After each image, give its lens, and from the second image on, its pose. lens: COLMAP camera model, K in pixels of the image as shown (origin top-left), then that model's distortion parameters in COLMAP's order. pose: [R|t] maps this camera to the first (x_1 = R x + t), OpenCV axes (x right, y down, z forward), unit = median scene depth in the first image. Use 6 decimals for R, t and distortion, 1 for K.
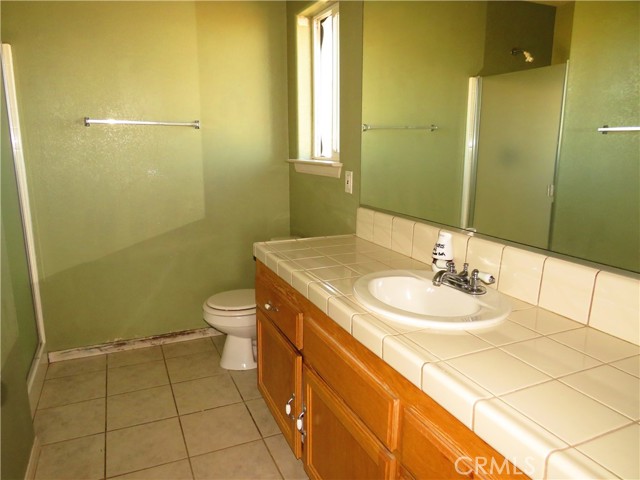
lens RADIAL K [[459.7, 0, 314.3], [0, 459.7, 239.3], [0, 0, 1]] dist [-0.013388, -0.002272]
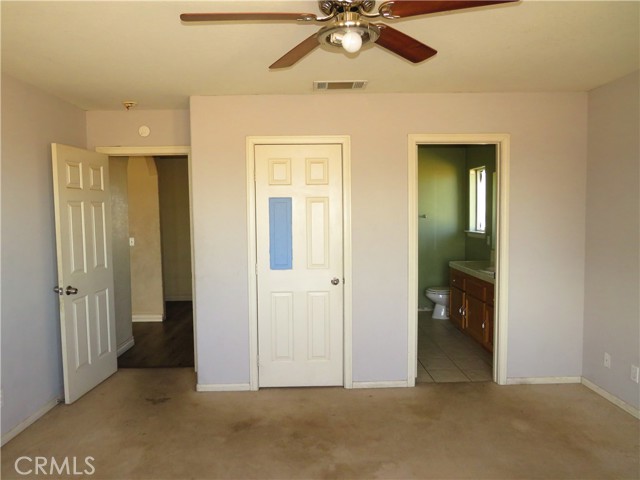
lens RADIAL K [[459.7, 0, 314.3], [0, 459.7, 239.3], [0, 0, 1]] dist [-0.013388, -0.002272]
pose [[0.923777, 0.012363, -0.382731, 0.135946], [-0.065709, 0.989772, -0.126625, 0.219599], [0.377251, 0.142122, 0.915141, -1.459084]]
